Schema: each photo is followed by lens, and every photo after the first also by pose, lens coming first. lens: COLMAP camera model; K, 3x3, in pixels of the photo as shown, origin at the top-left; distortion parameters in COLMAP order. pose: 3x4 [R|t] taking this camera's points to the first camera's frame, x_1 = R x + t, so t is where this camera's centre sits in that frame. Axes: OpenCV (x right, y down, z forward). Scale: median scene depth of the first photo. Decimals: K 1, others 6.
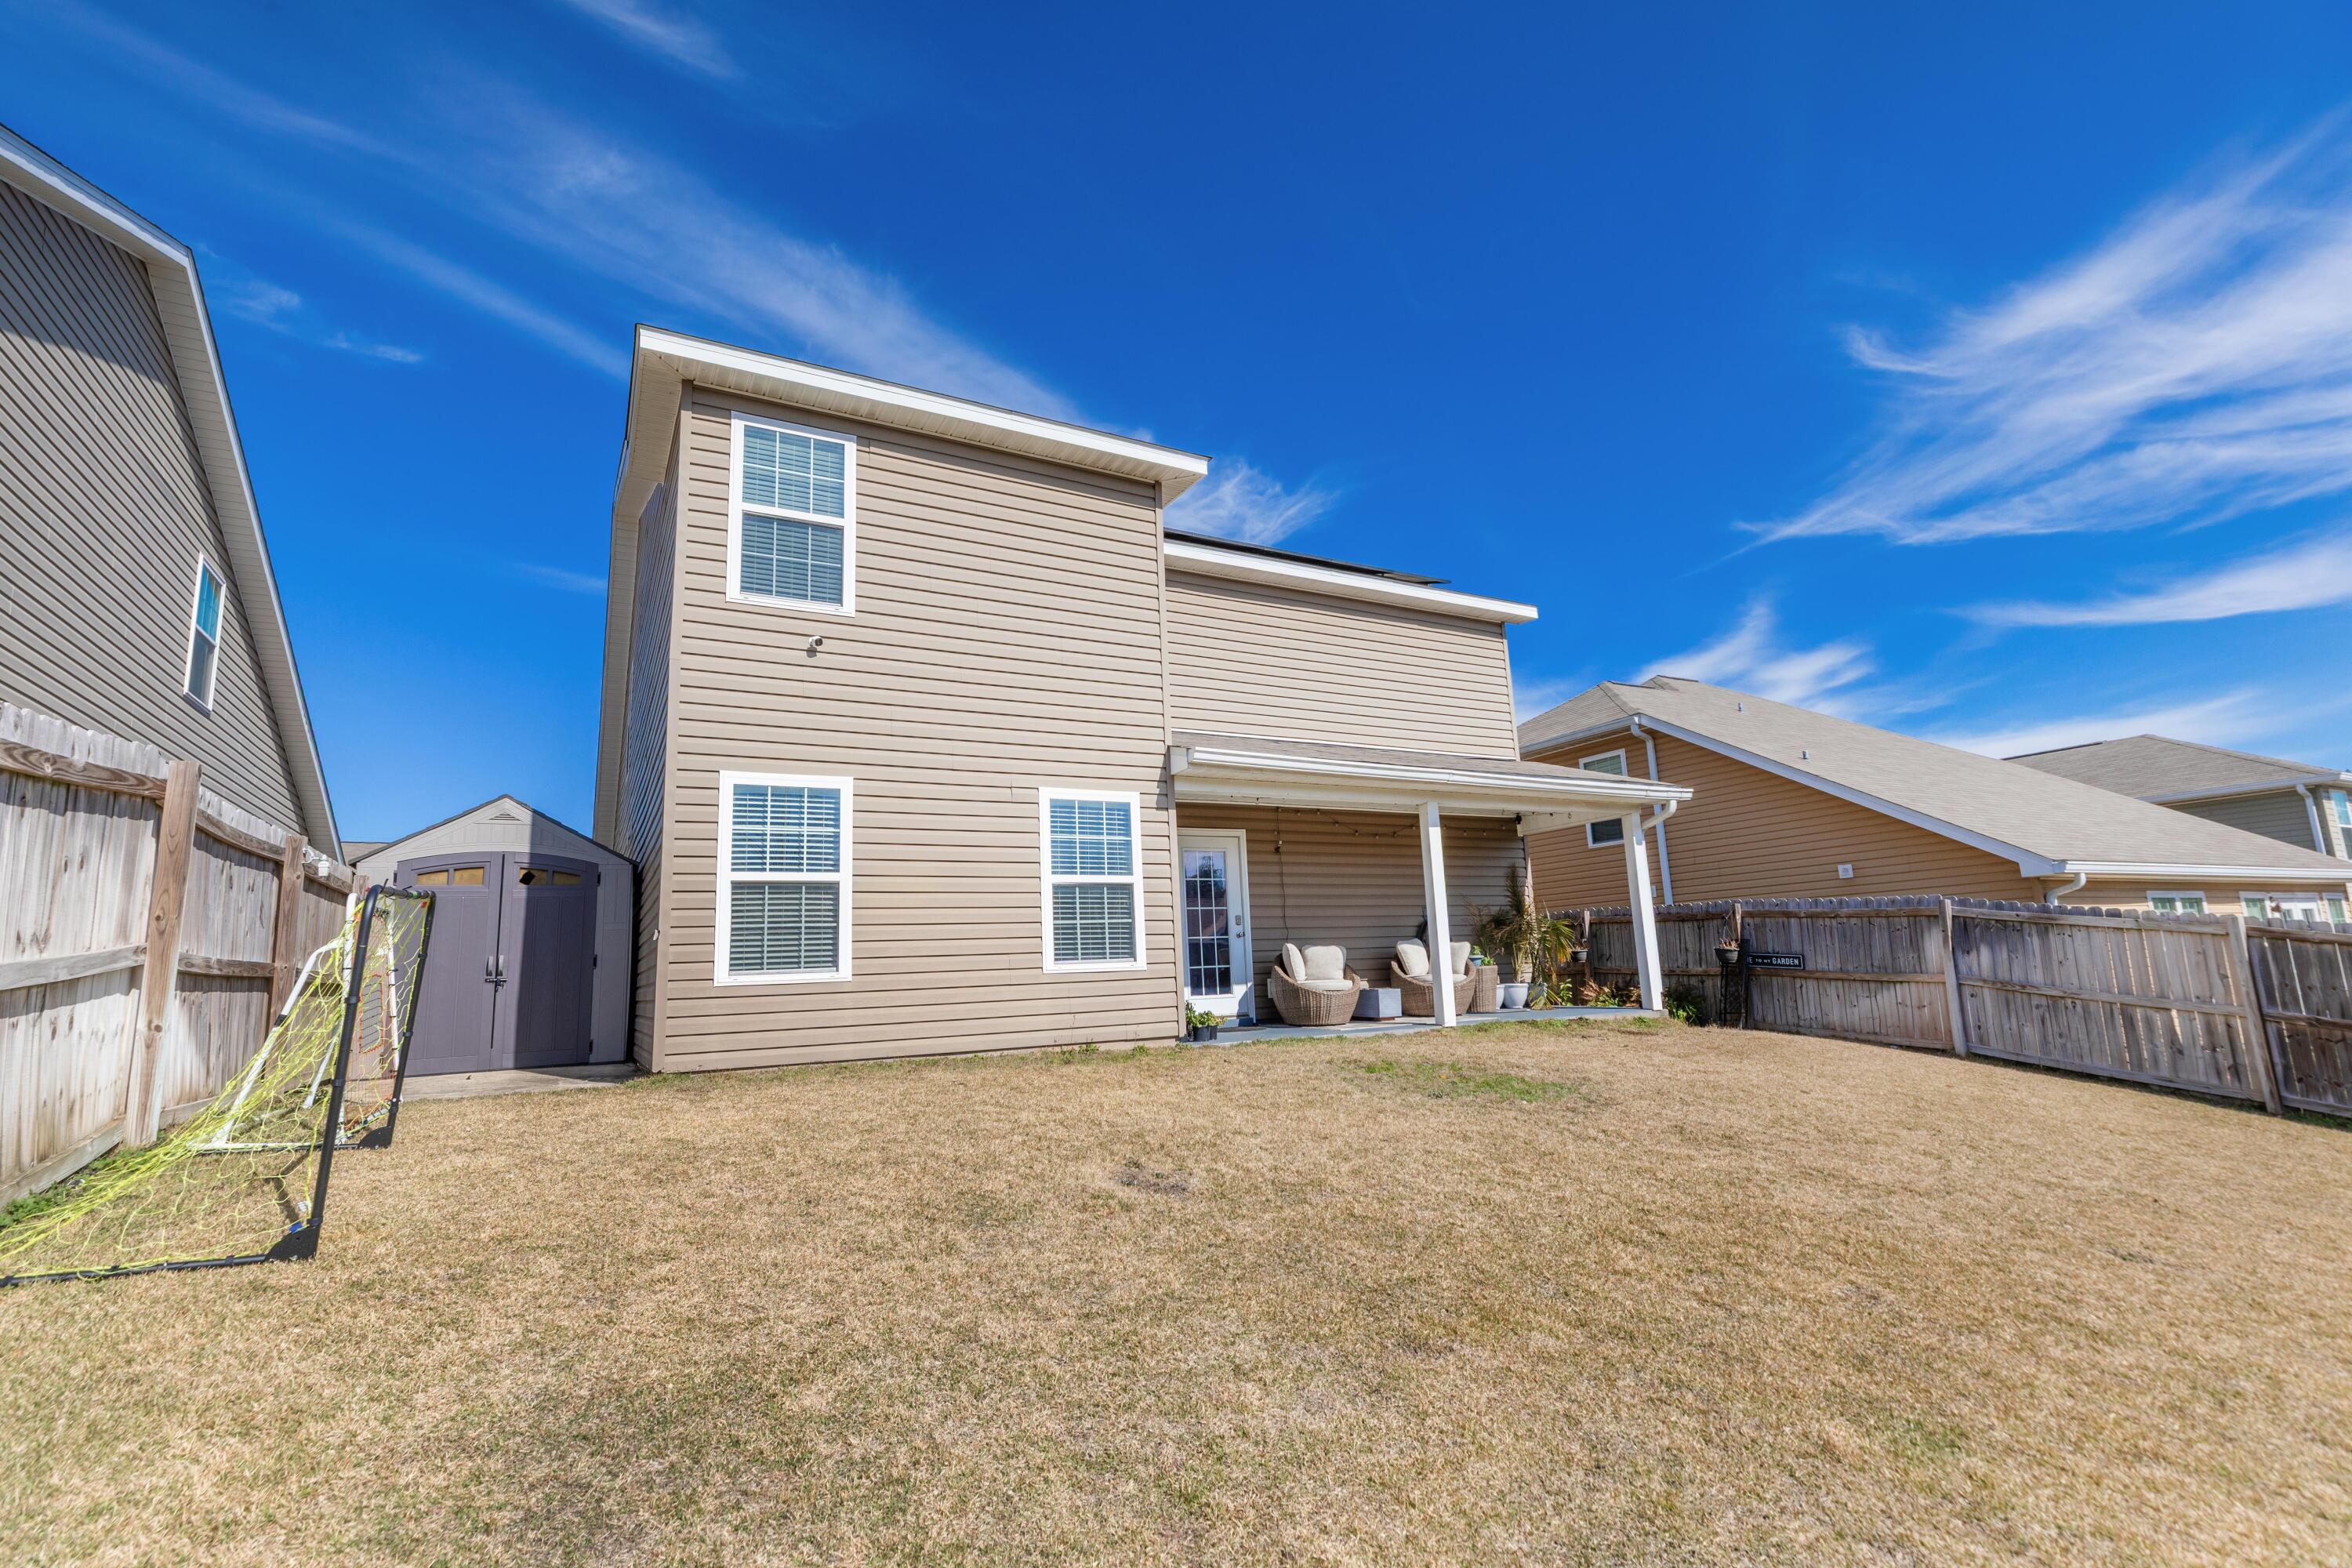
lens RADIAL K [[1059.2, 0, 1184.8], [0, 1059.2, 784.0], [0, 0, 1]] dist [0.007899, 0.000615]
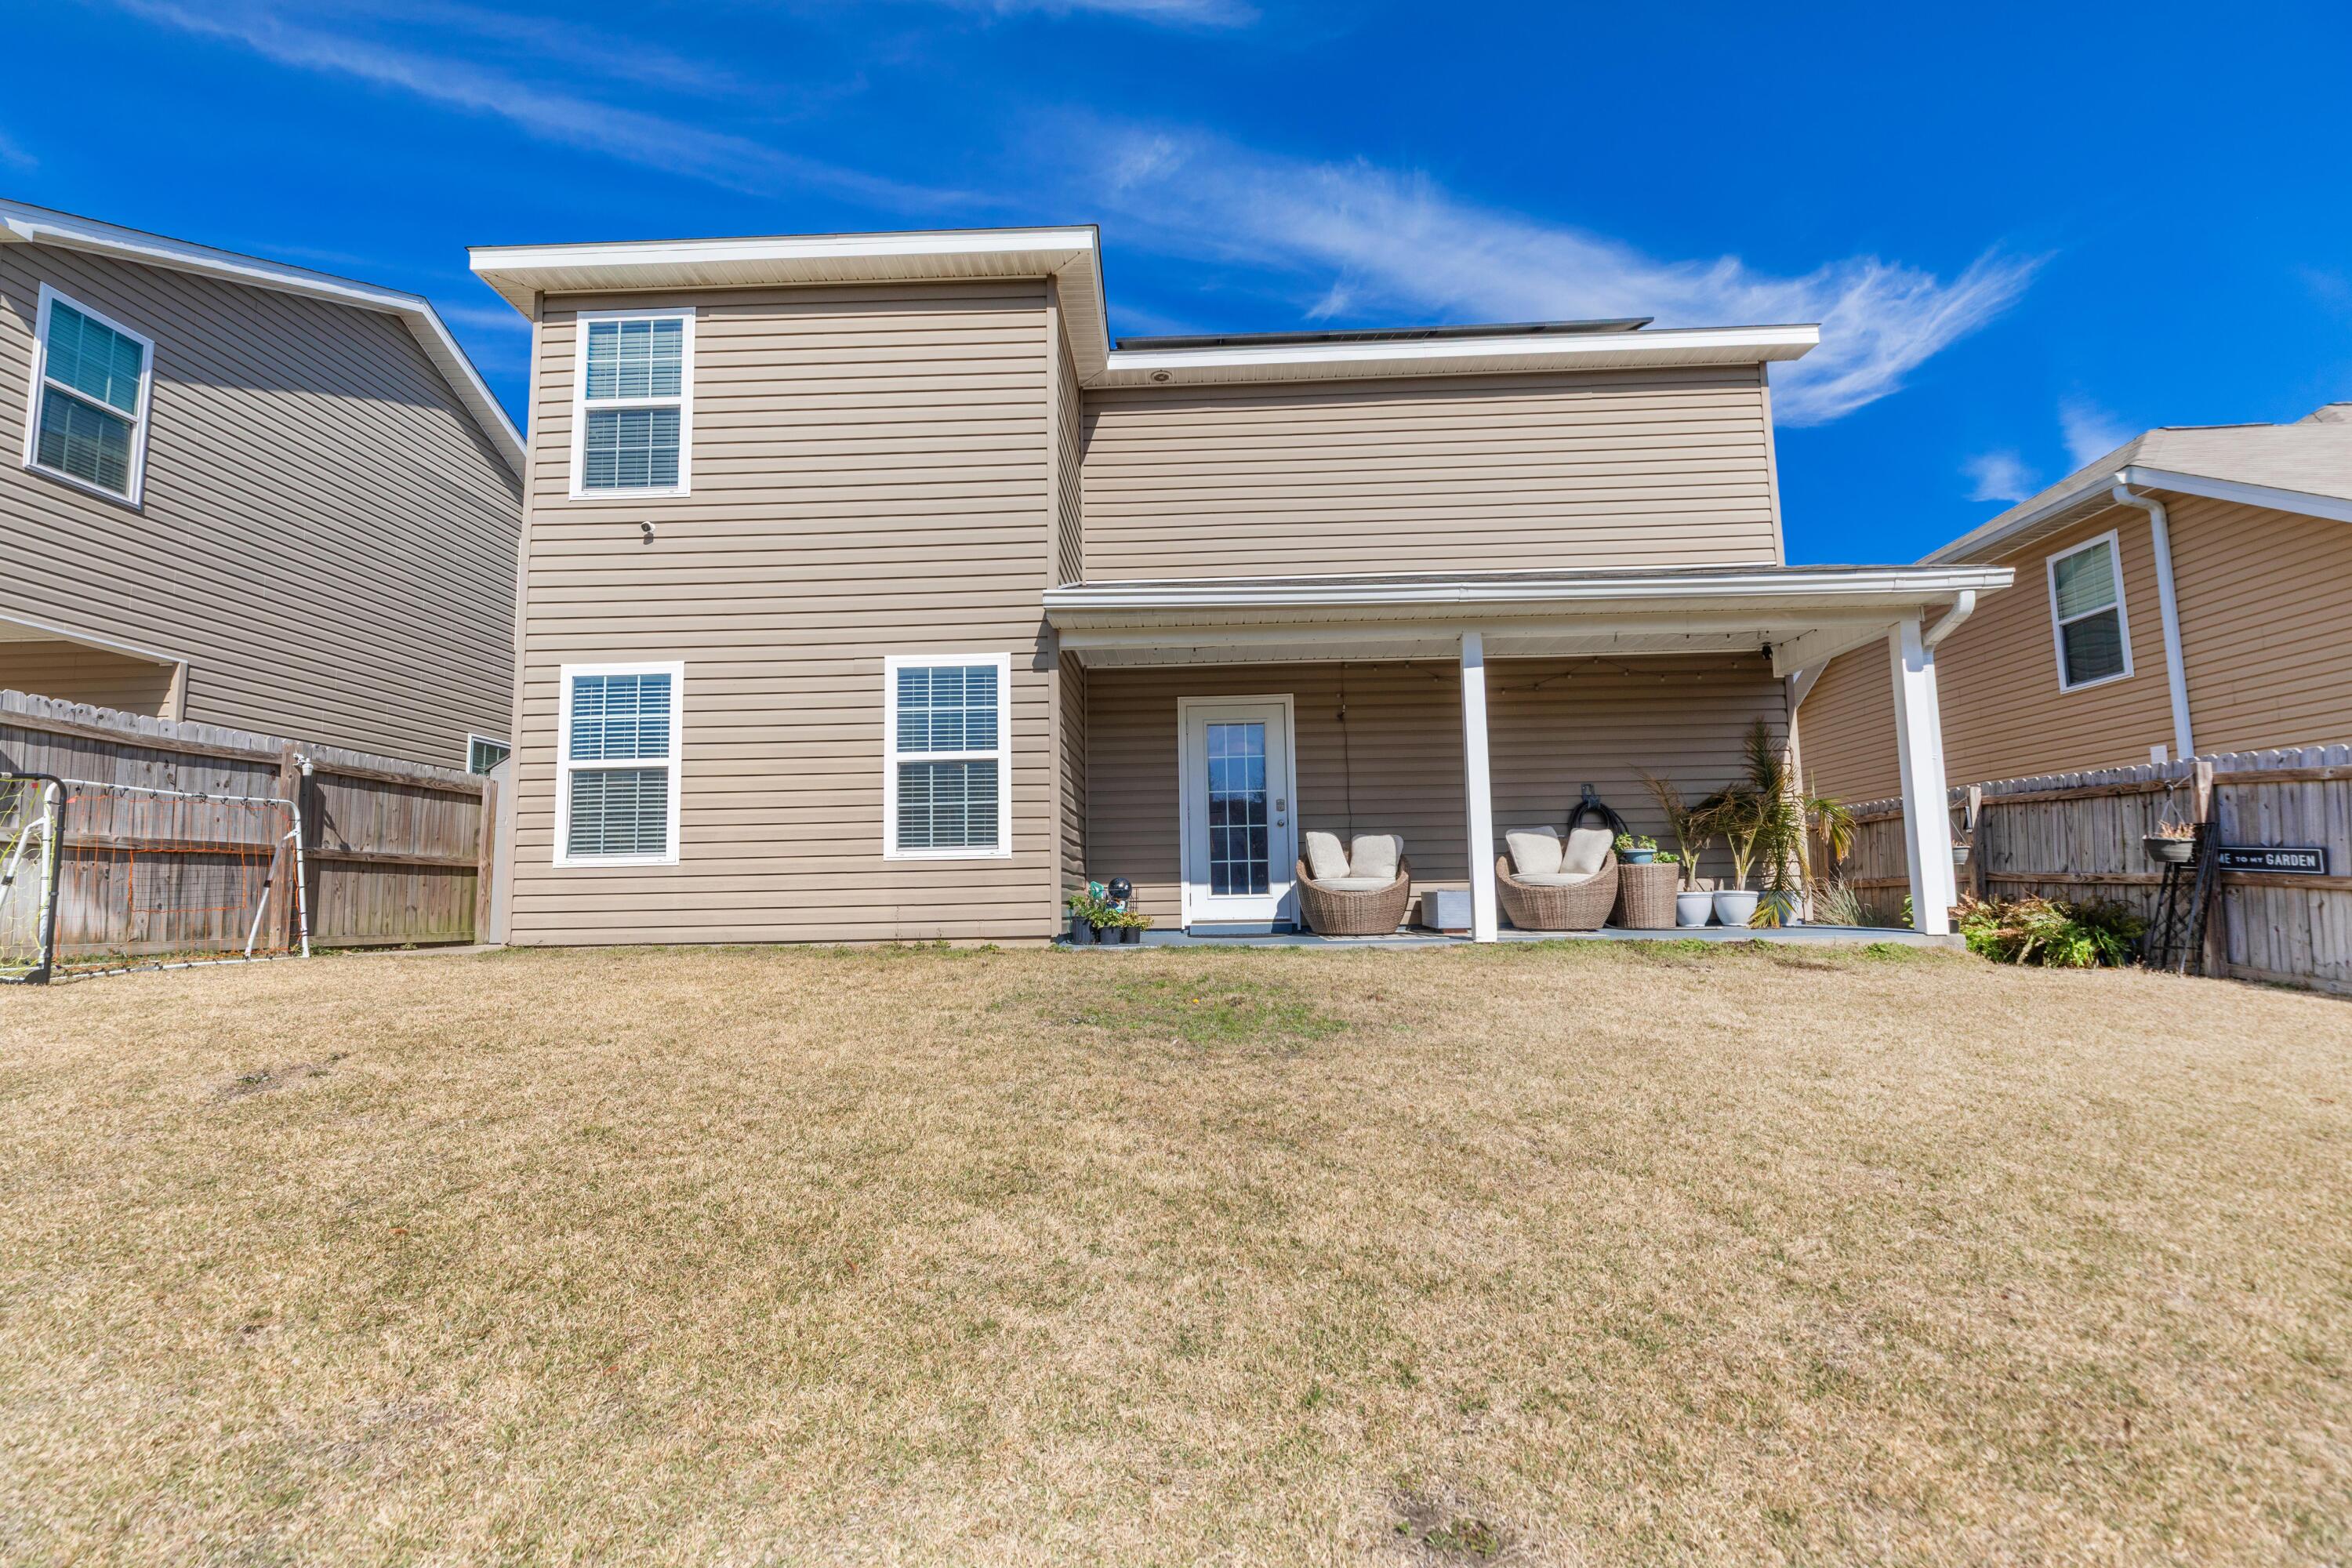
lens RADIAL K [[1059.2, 0, 1175.2], [0, 1059.2, 784.7], [0, 0, 1]] dist [0.007899, 0.000615]
pose [[0.858014, -0.032371, -0.512604, 0.515806], [0.075044, 0.995203, 0.062763, 0.071518], [0.508114, -0.092320, 0.856328, 0.336164]]
